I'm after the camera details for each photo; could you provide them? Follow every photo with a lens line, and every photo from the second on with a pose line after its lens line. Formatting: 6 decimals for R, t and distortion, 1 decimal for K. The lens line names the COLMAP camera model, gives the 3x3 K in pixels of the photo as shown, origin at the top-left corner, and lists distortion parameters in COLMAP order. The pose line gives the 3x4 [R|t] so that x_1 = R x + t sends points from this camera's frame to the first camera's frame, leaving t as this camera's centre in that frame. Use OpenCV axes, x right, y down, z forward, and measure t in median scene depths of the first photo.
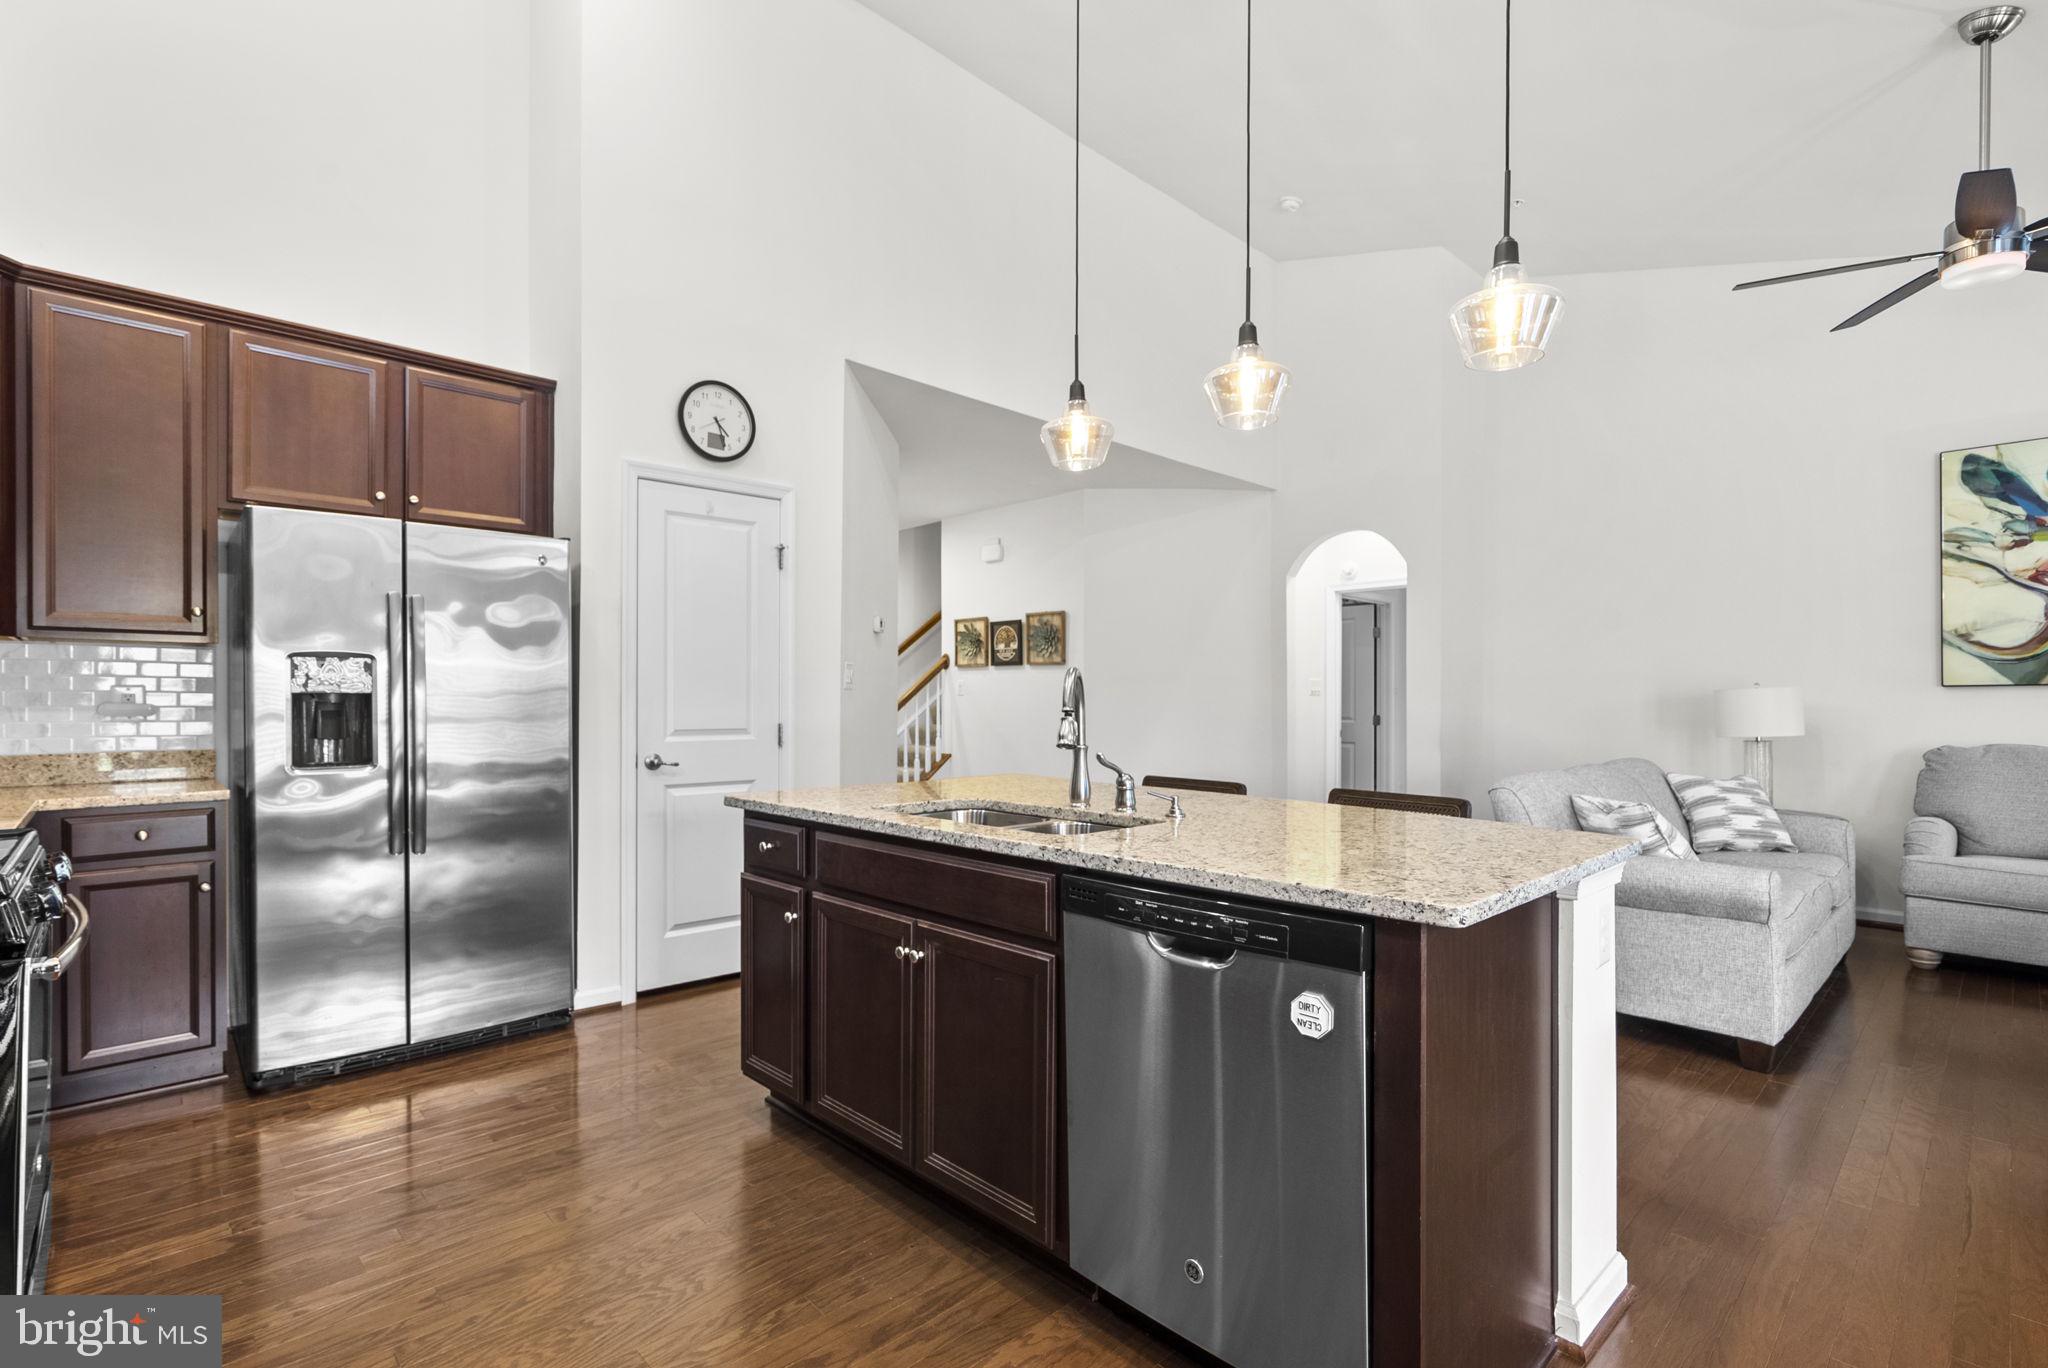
lens RADIAL K [[942.5, 0, 1013.5], [0, 942.5, 702.4], [0, 0, 1]] dist [-0.004406, 0.002454]
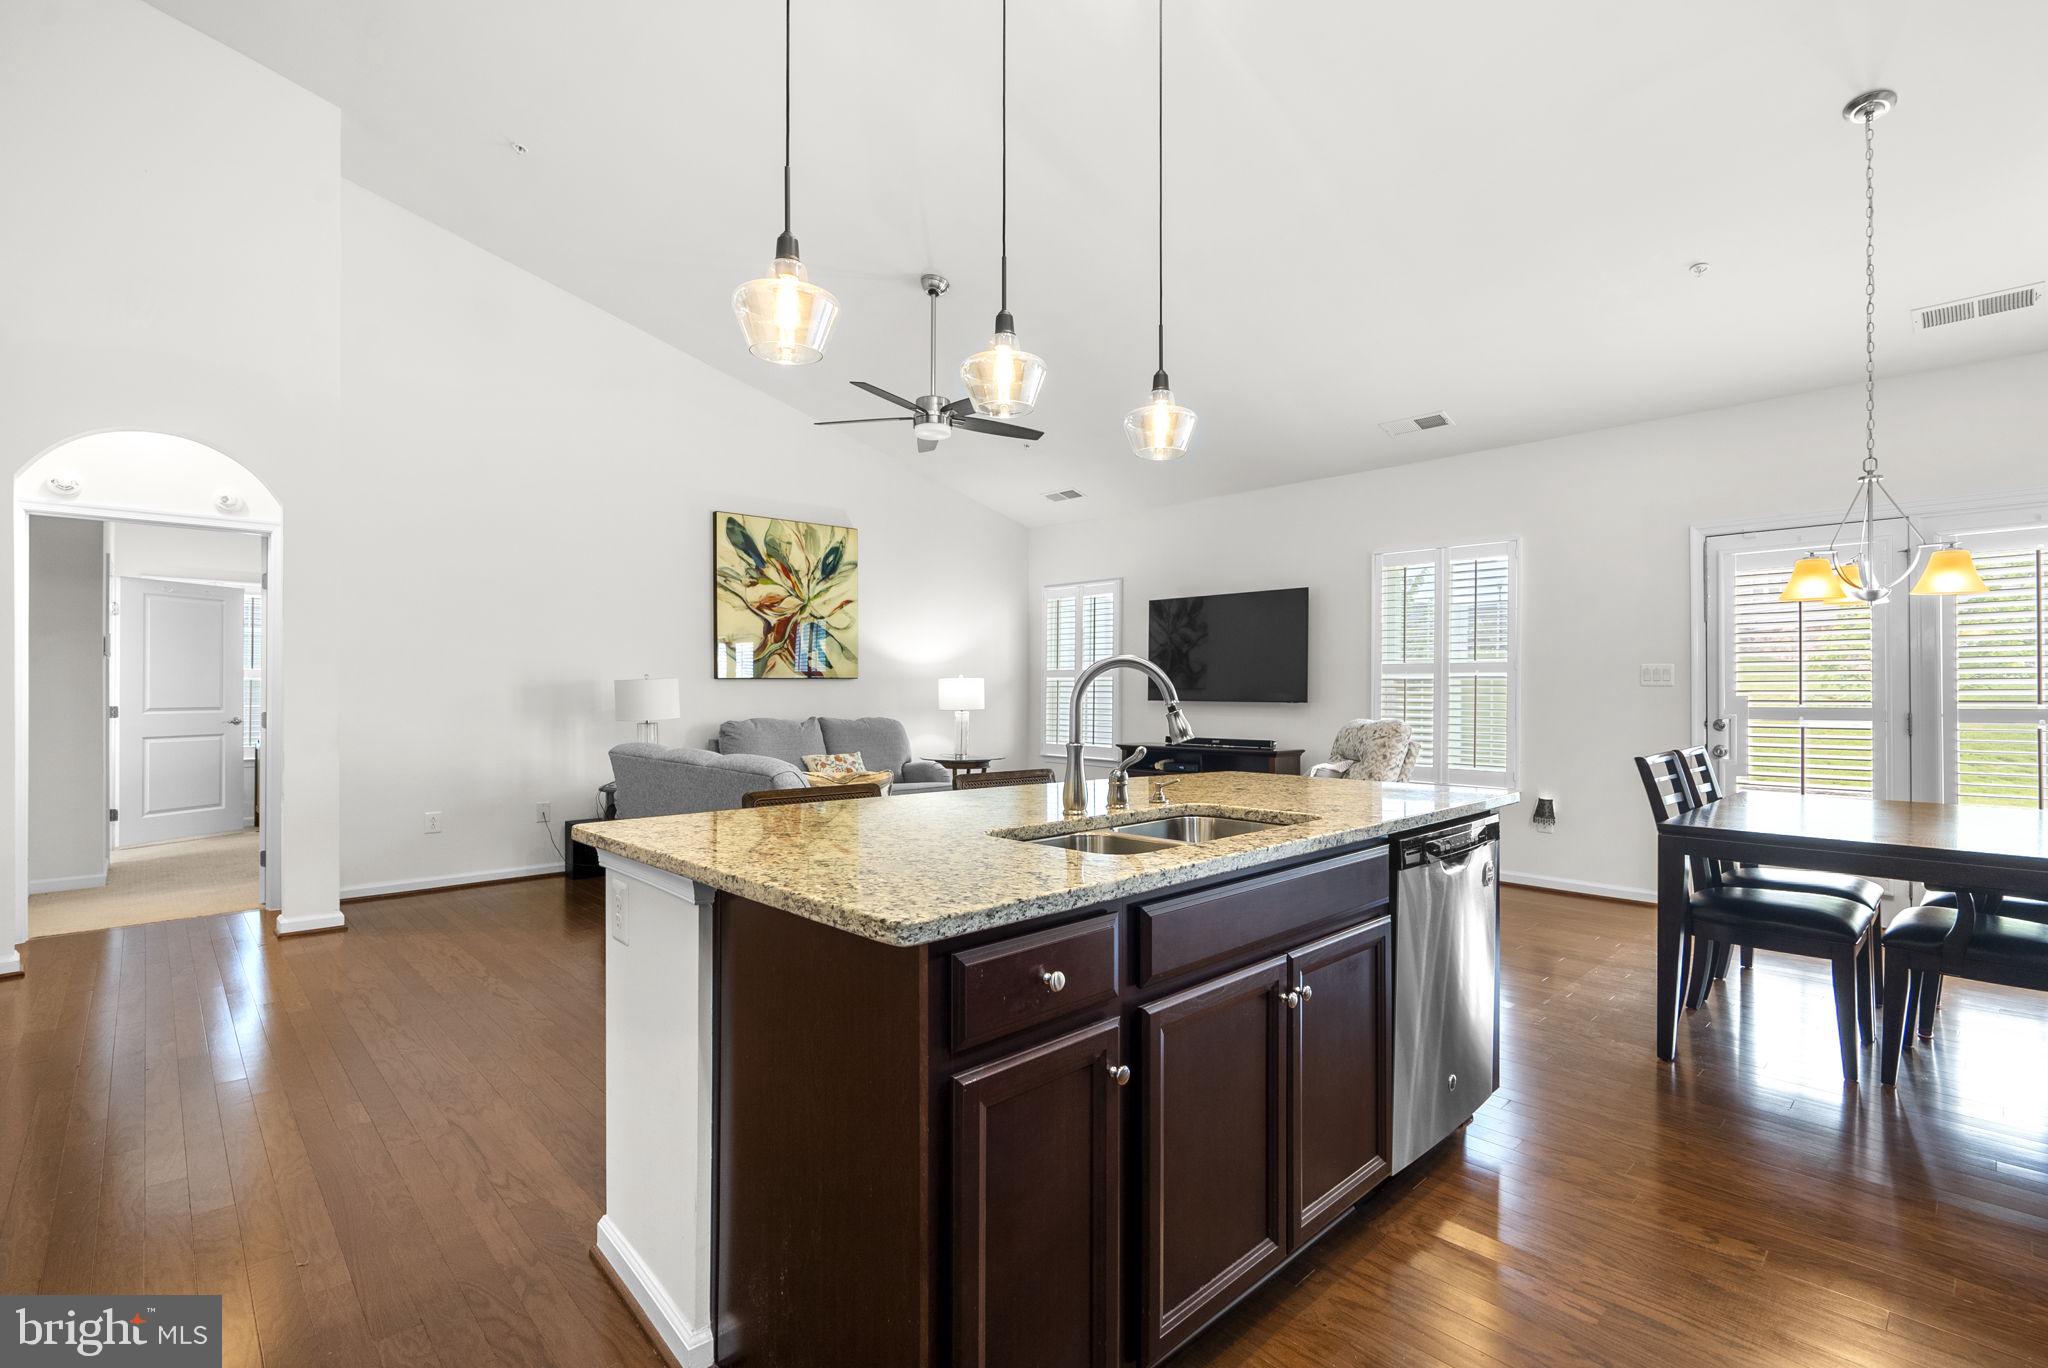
lens RADIAL K [[942.5, 0, 1016.2], [0, 942.5, 682.3], [0, 0, 1]] dist [-0.004406, 0.002454]
pose [[0.014927, 0.000196, 0.999889, -0.421997], [-0.004502, 0.999990, -0.000129, -0.014137], [-0.999878, -0.004500, 0.014928, 0.557579]]
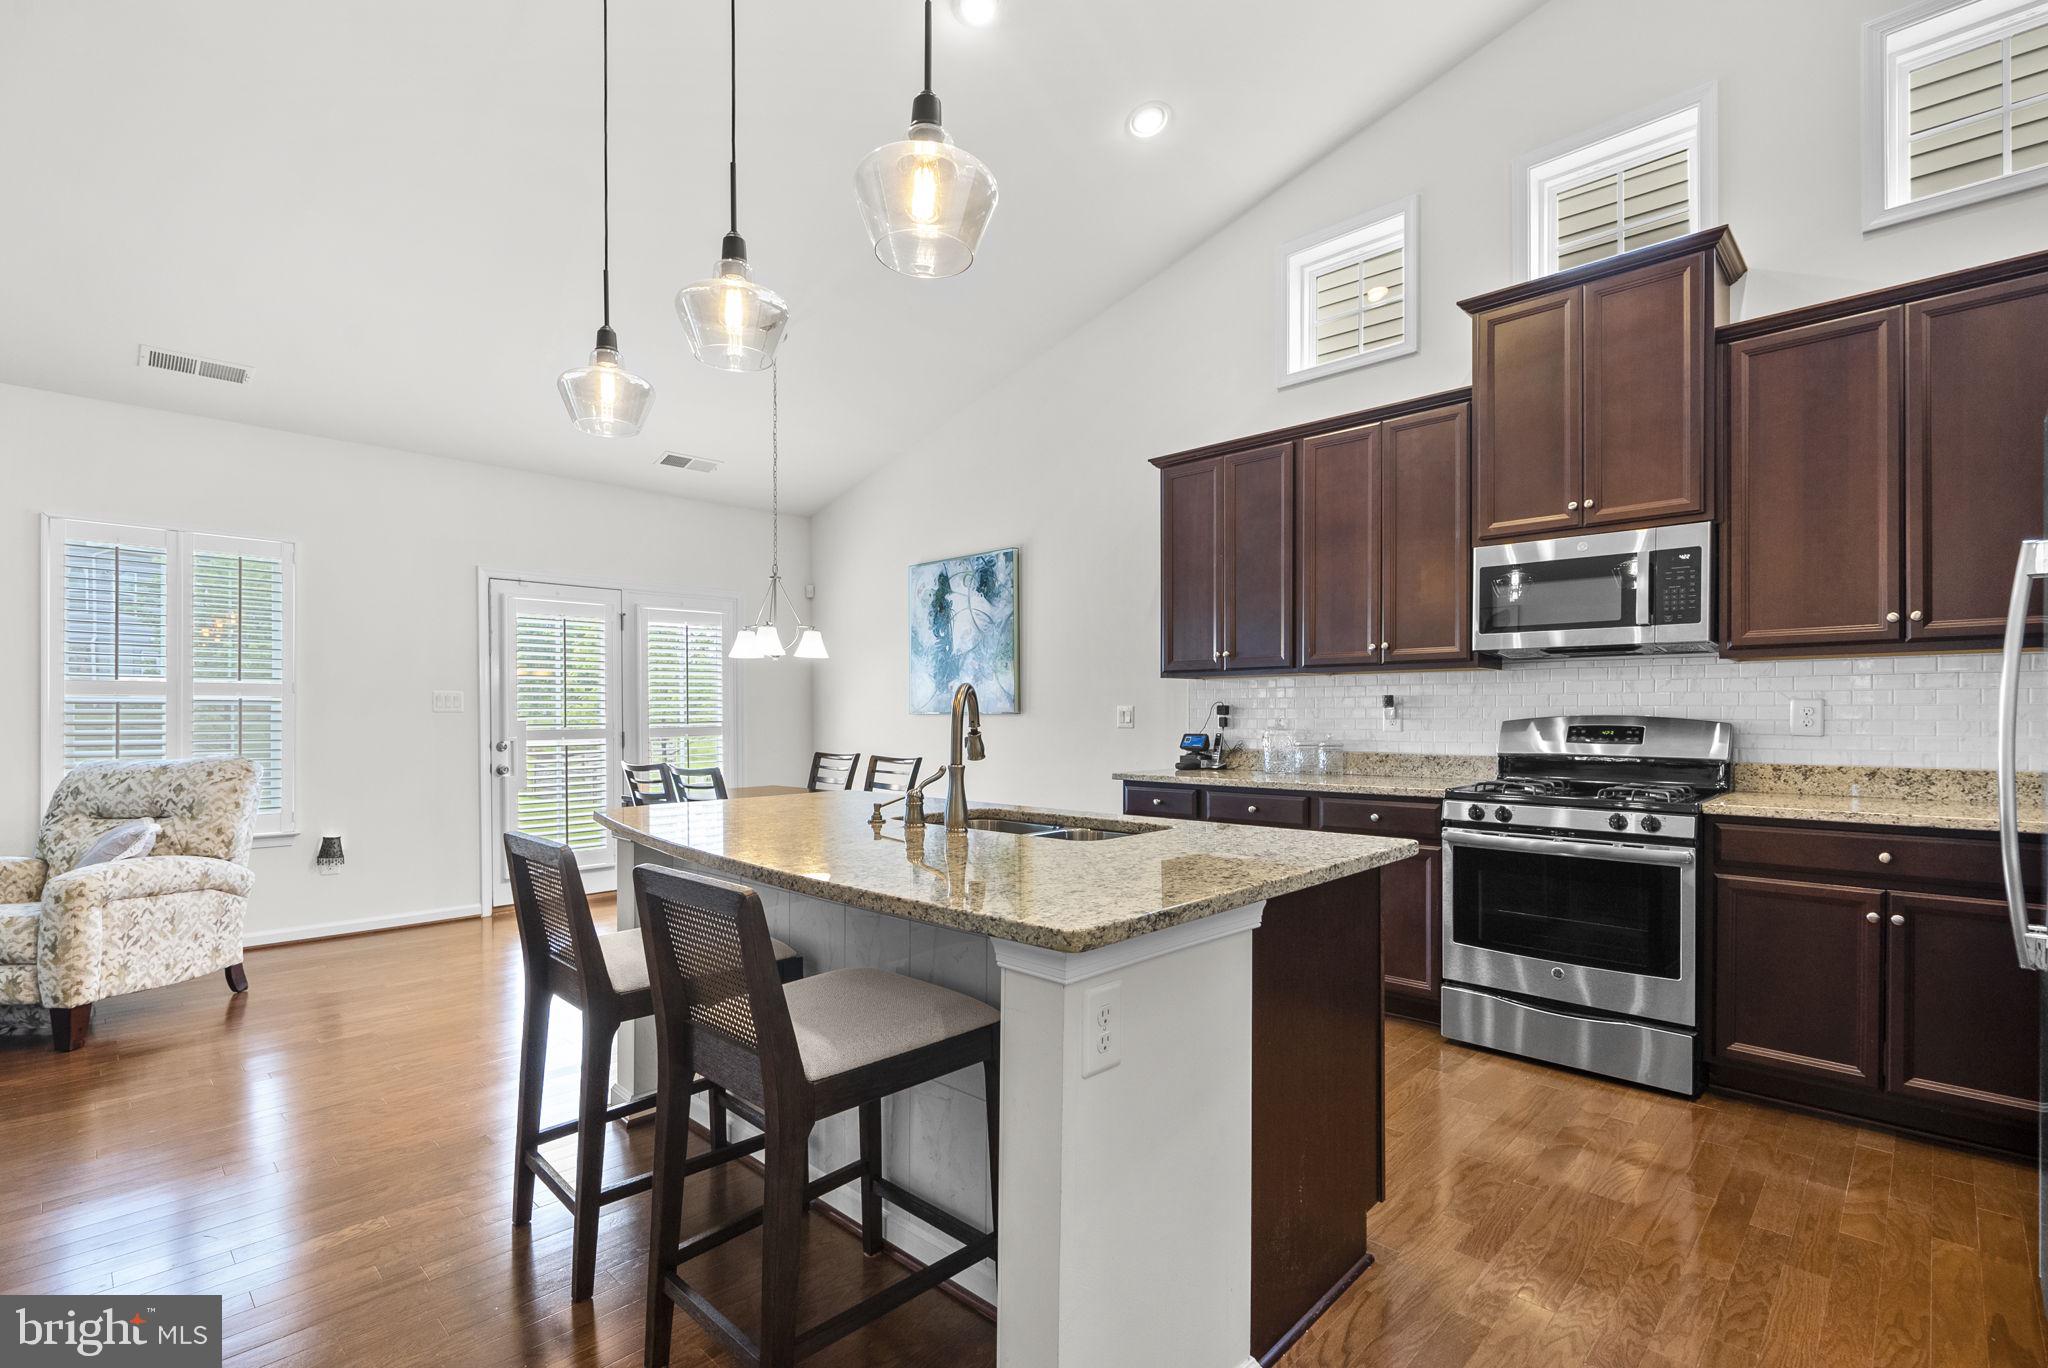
lens RADIAL K [[942.5, 0, 1030.0], [0, 942.5, 721.9], [0, 0, 1]] dist [-0.004406, 0.002454]
pose [[-0.998474, 0.000915, -0.055218, 0.058893], [0.000850, 0.999999, 0.001212, -0.001714], [0.055219, 0.001163, -0.998474, 1.037228]]
